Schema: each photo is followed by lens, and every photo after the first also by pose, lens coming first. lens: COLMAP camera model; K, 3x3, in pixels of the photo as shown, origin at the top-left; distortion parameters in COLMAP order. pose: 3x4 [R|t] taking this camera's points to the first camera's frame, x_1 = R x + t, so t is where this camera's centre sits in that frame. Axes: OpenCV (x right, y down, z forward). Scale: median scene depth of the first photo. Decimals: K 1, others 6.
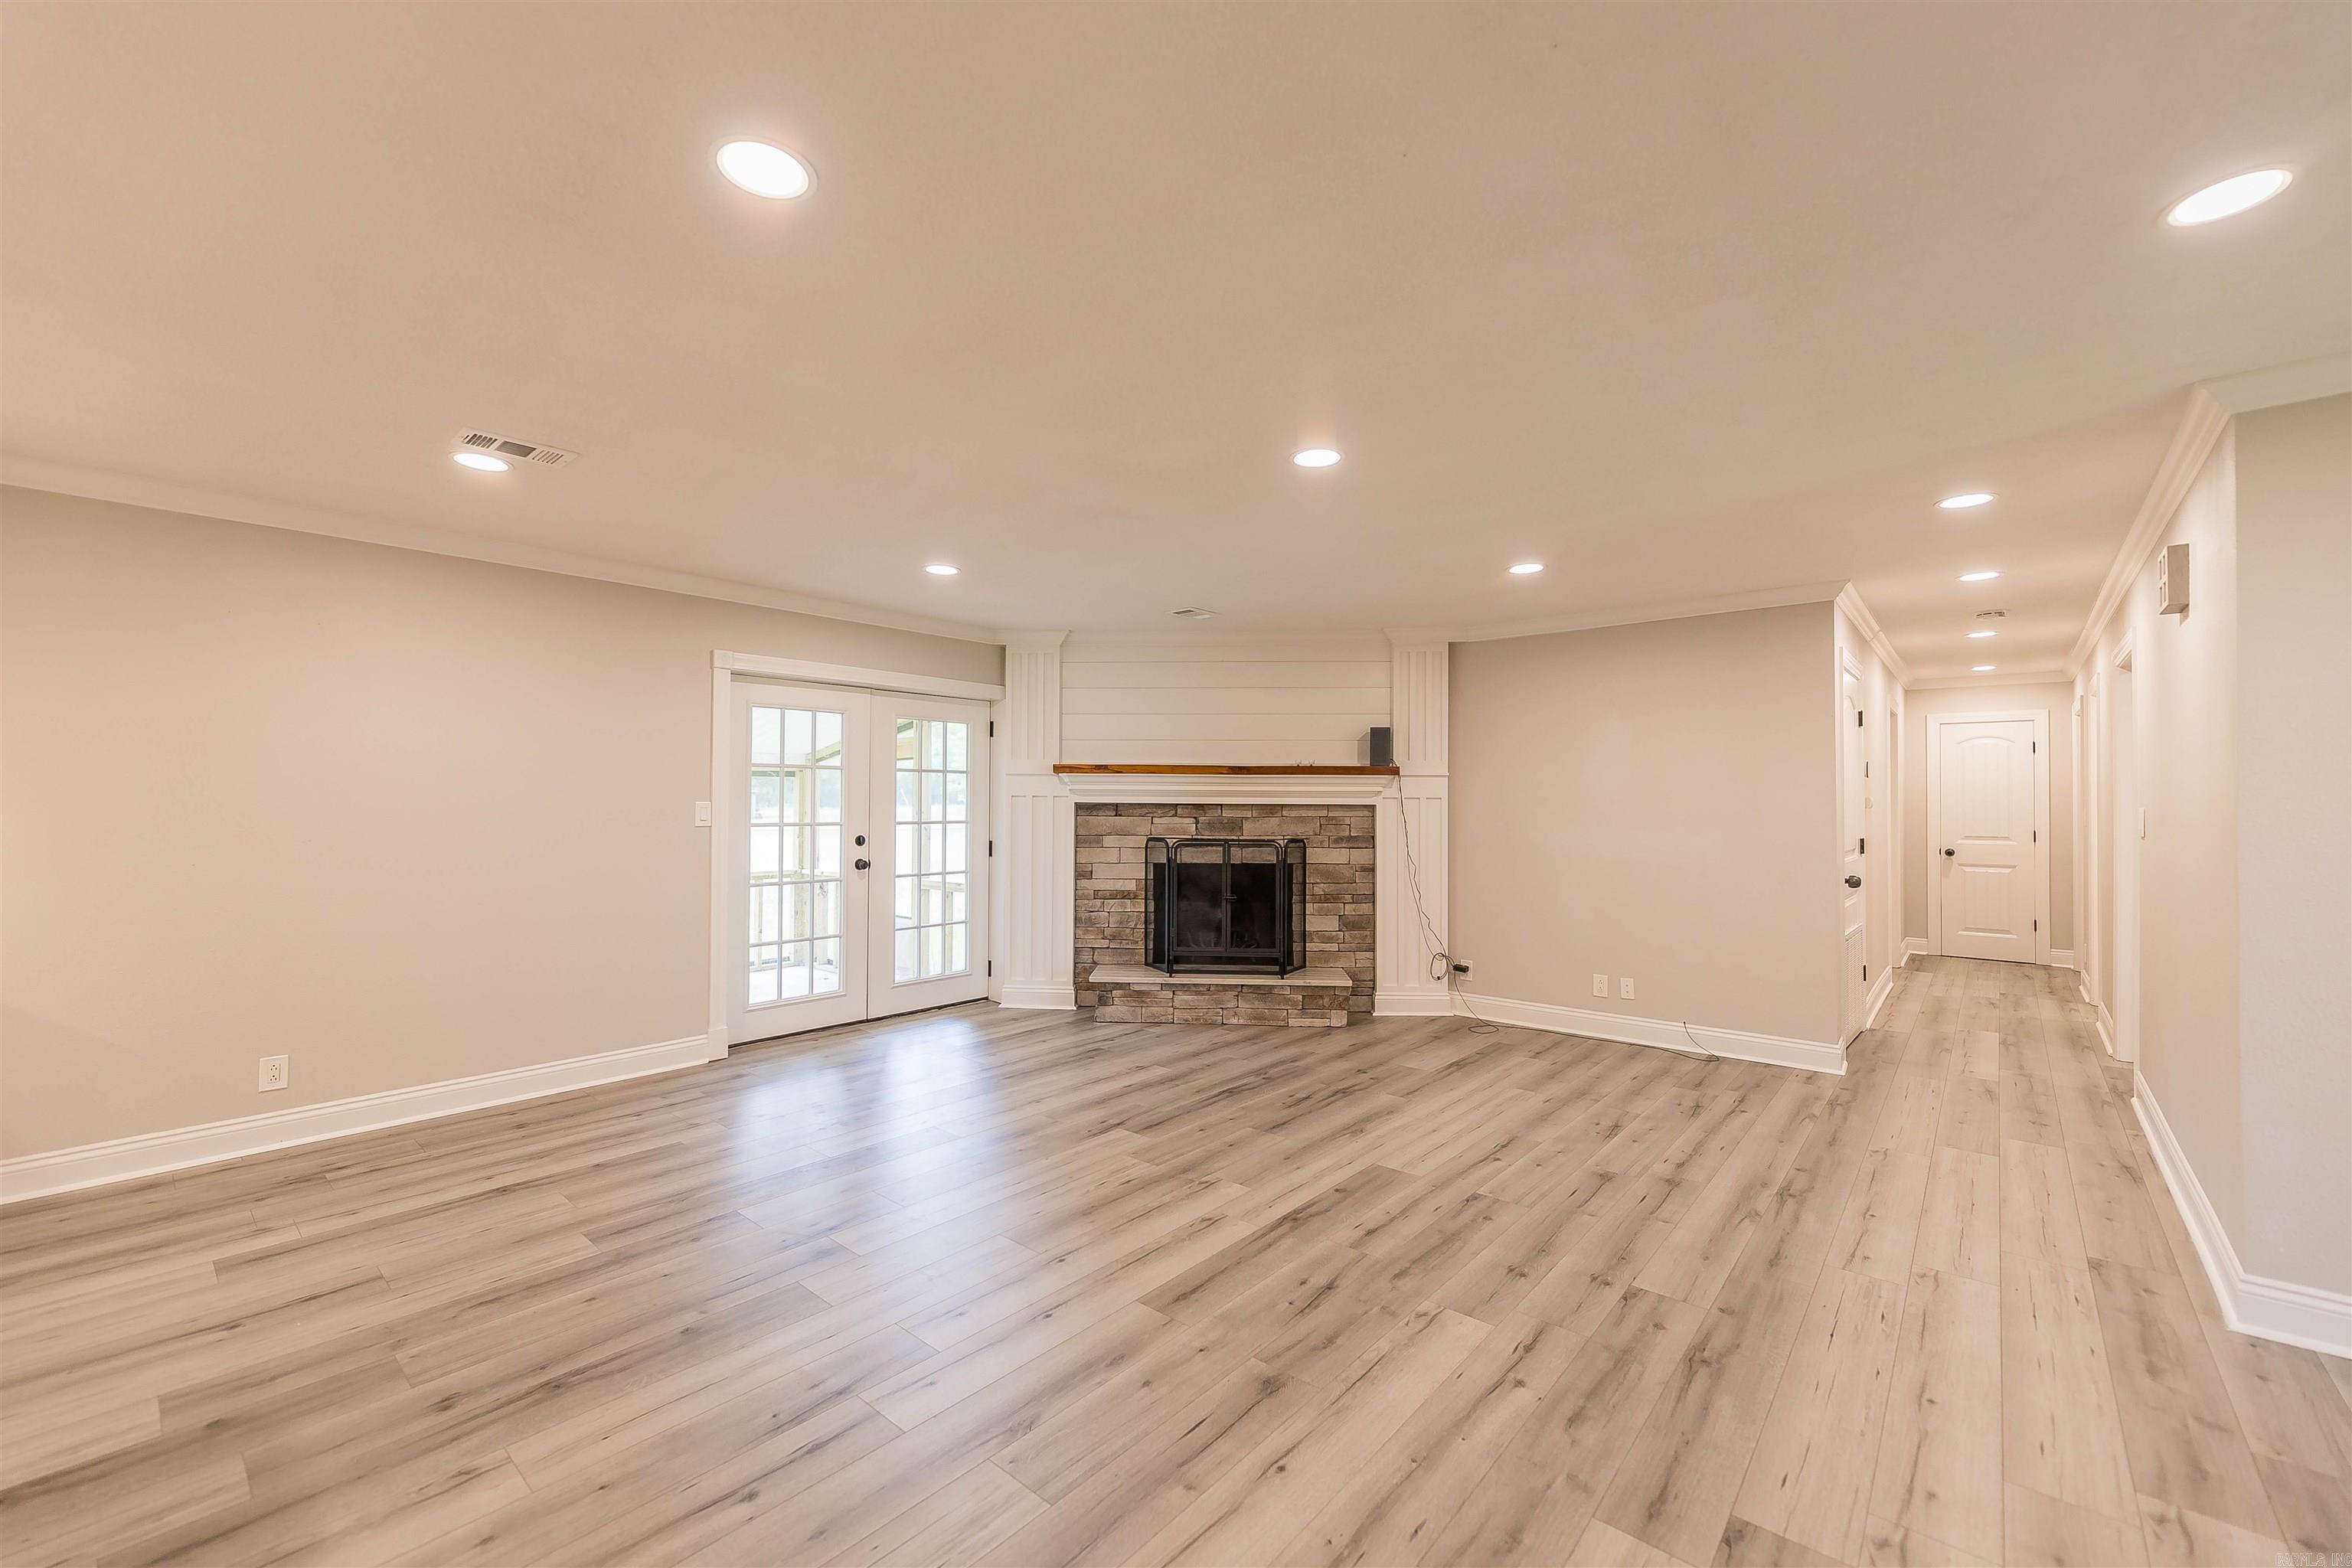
lens RADIAL K [[947.1, 0, 1165.3], [0, 947.1, 785.4], [0, 0, 1]] dist [-0.002368, 0.000256]
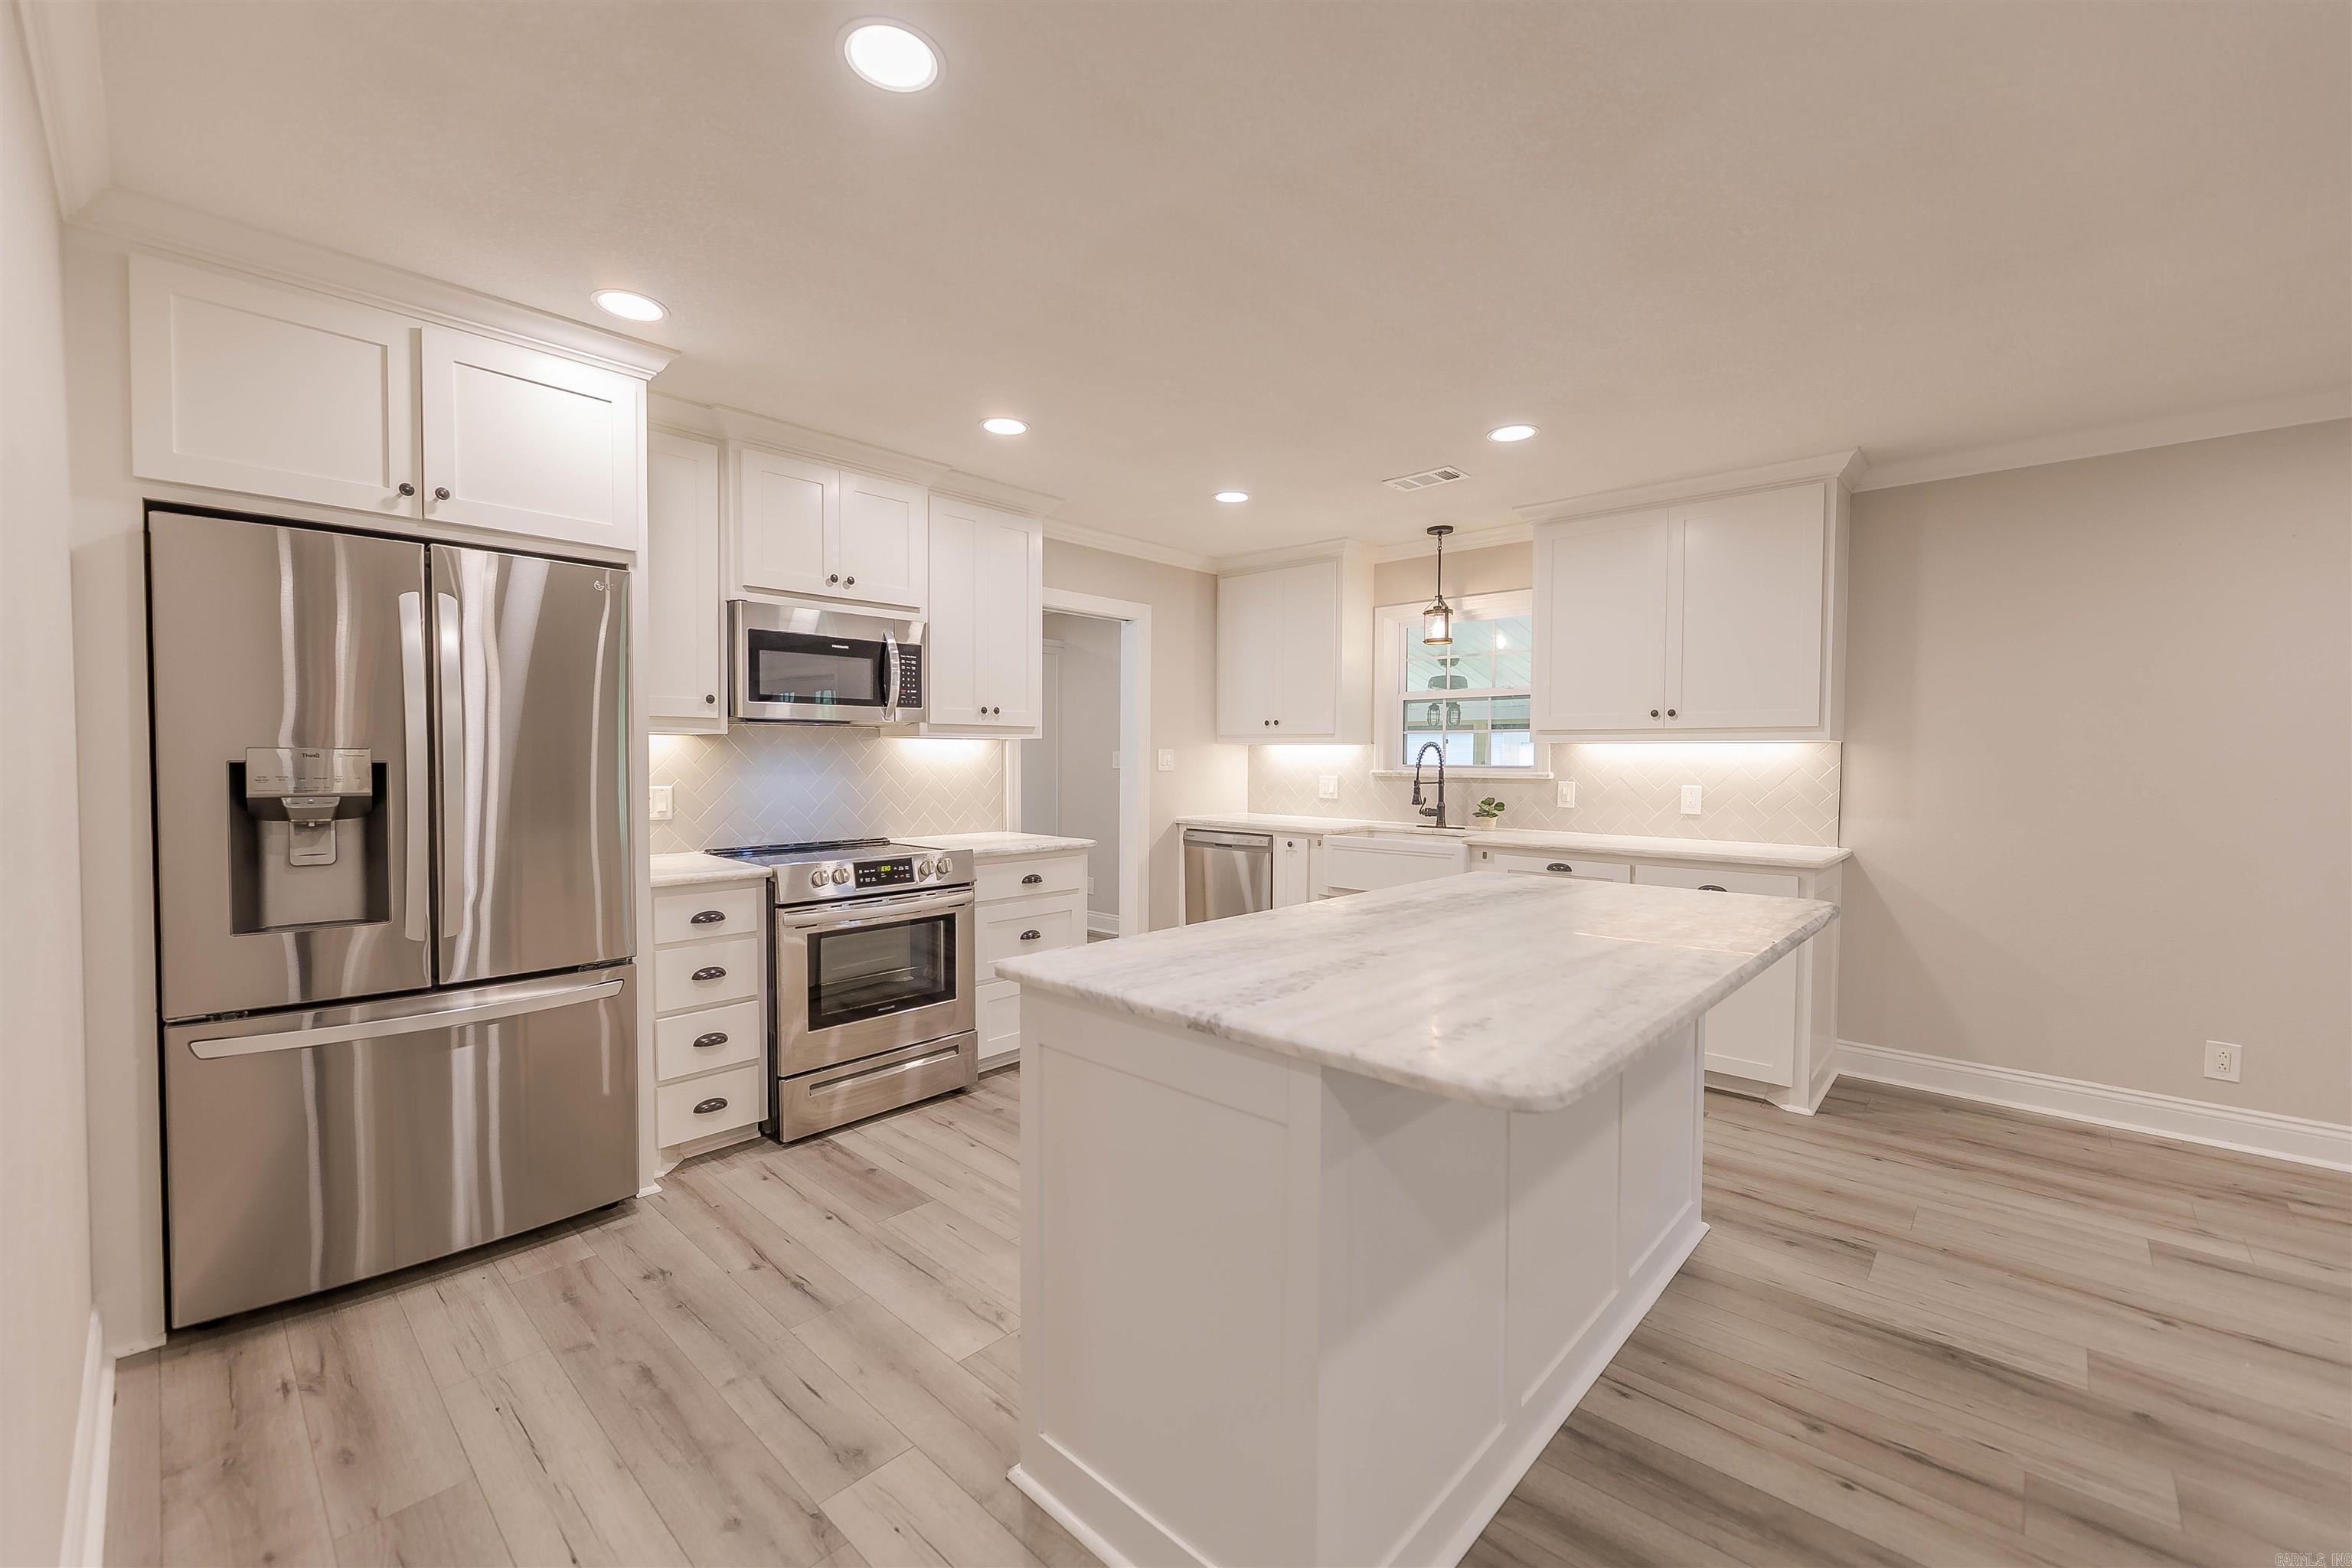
lens RADIAL K [[947.1, 0, 1162.9], [0, 947.1, 784.6], [0, 0, 1]] dist [-0.002368, 0.000256]
pose [[-0.031857, 0.027382, -0.999117, -0.023977], [0.010689, 0.999577, 0.027053, 0.007643], [0.999435, -0.009818, -0.032136, 0.026370]]
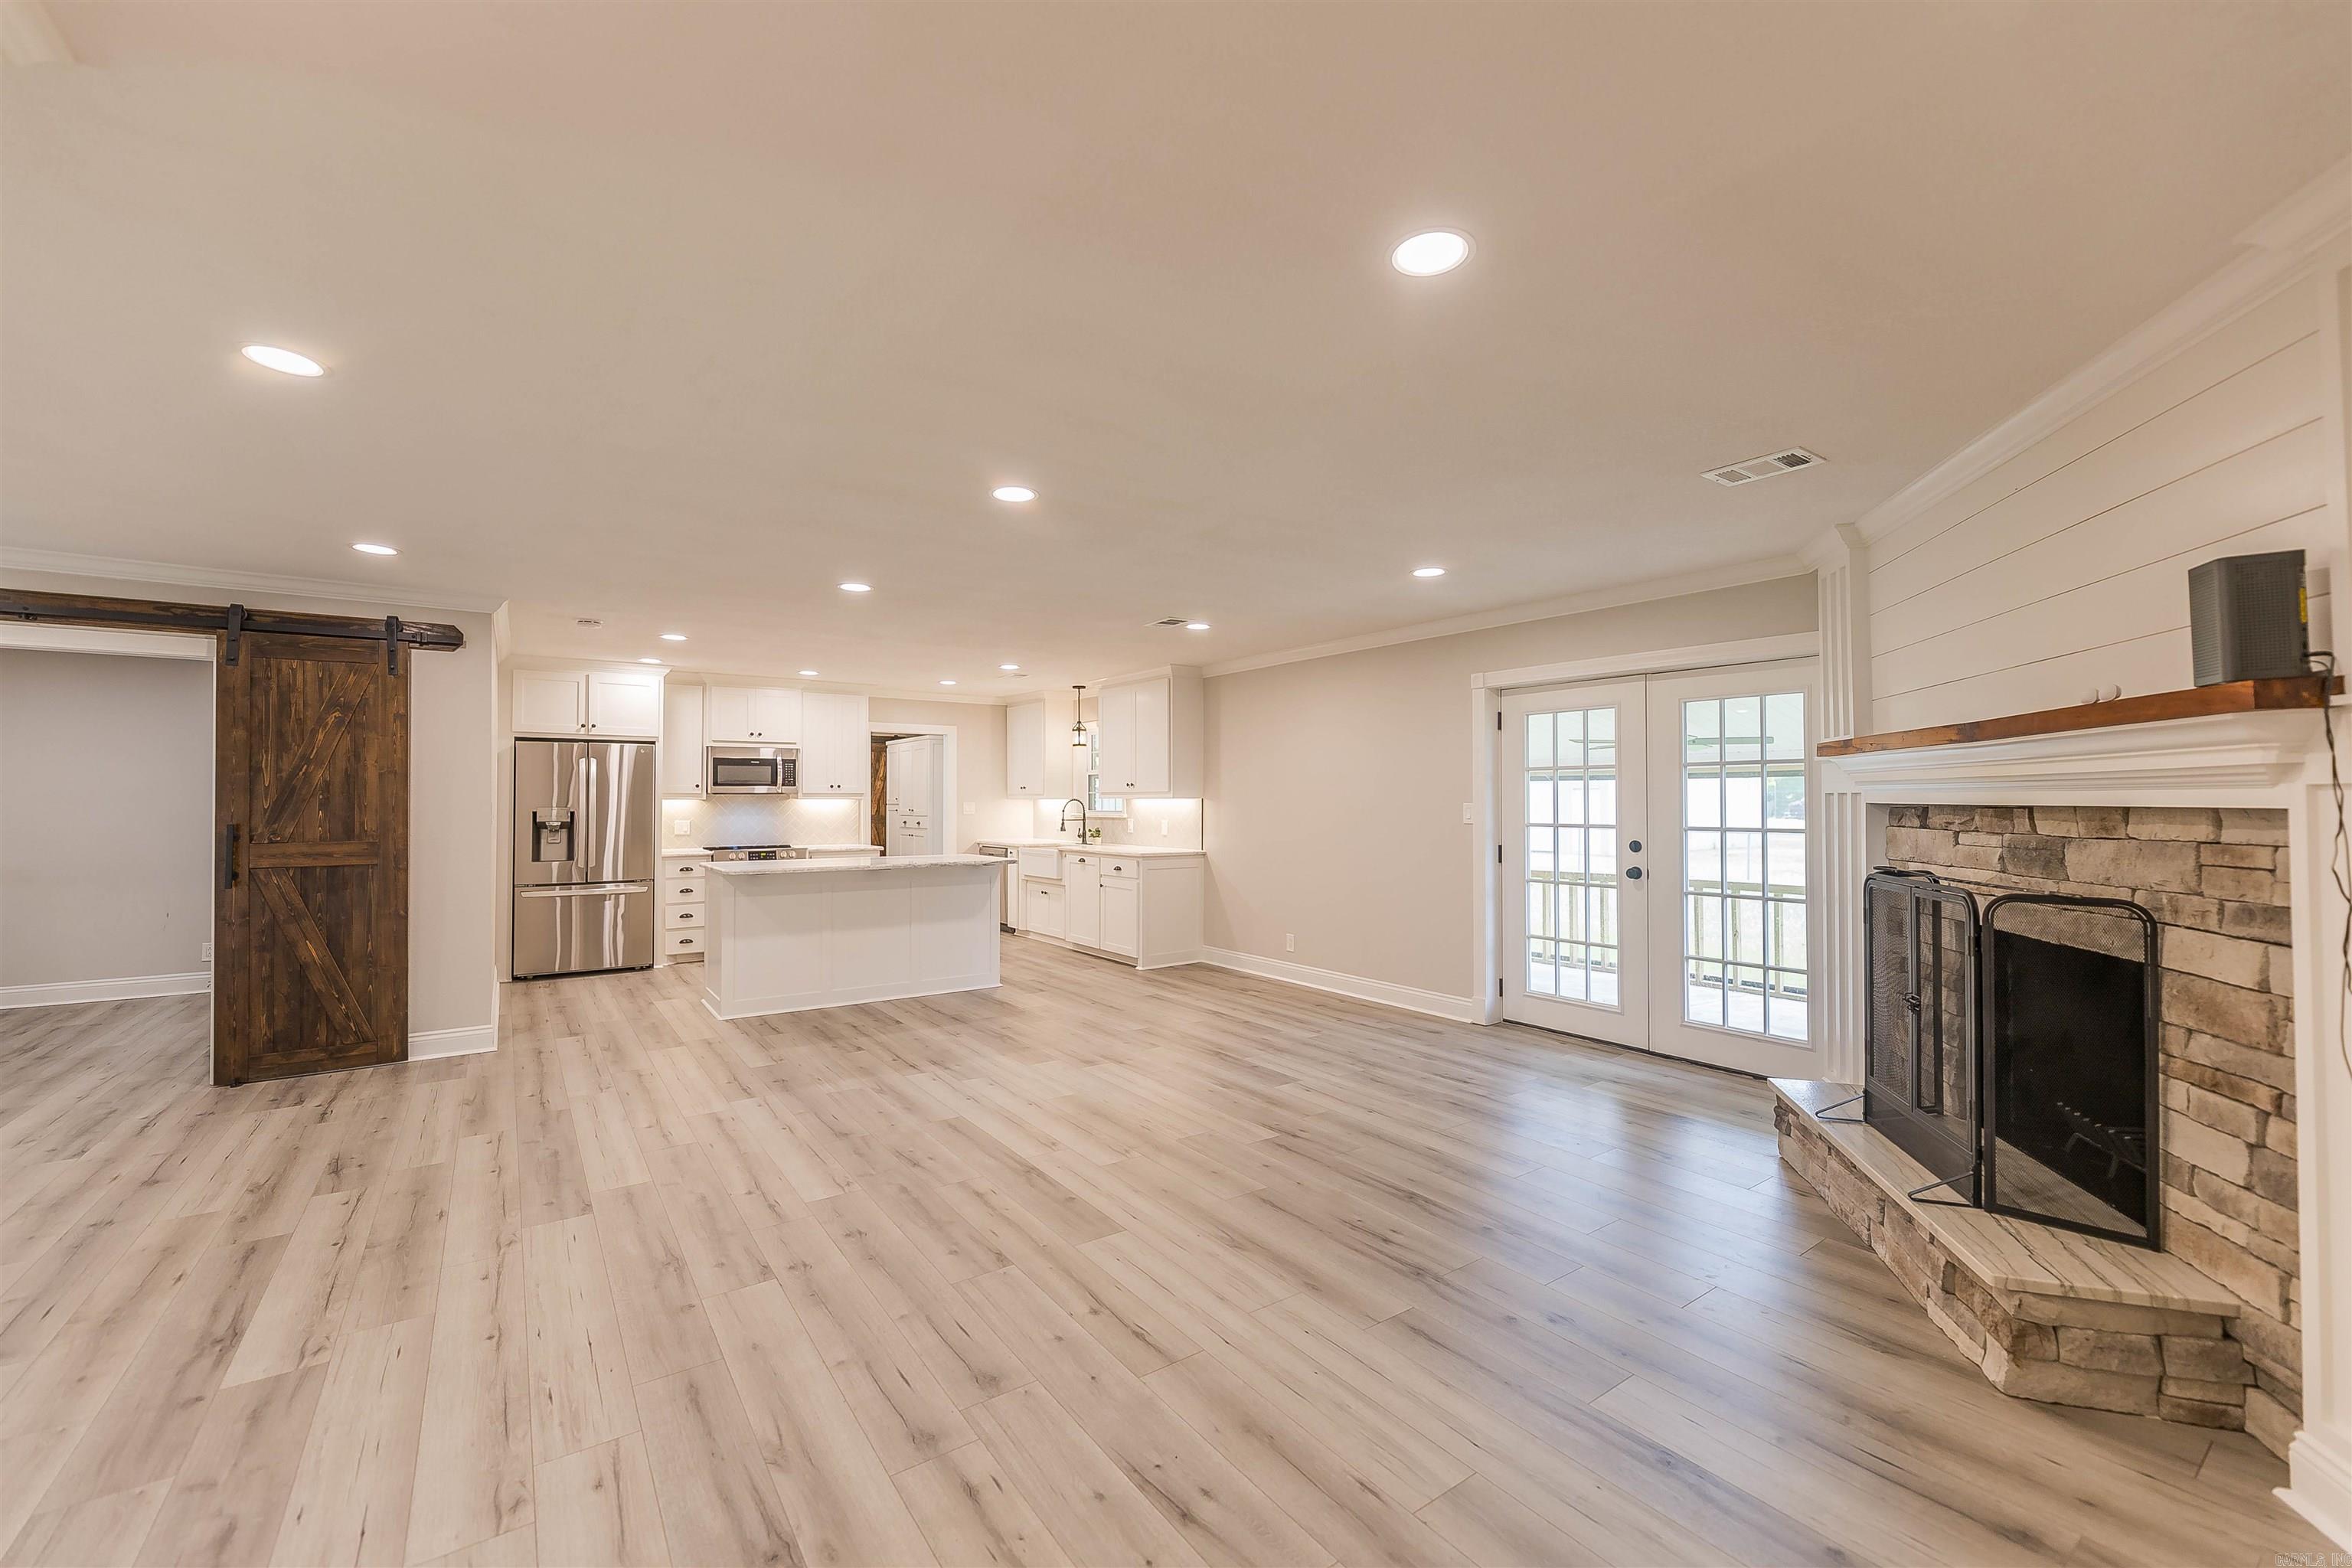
lens RADIAL K [[947.1, 0, 1163.1], [0, 947.1, 789.7], [0, 0, 1]] dist [-0.002368, 0.000256]
pose [[-0.238728, -0.016014, -0.970954, 0.623234], [0.016213, 0.999659, -0.020473, 0.015263], [0.970951, -0.020630, -0.238387, 0.745218]]
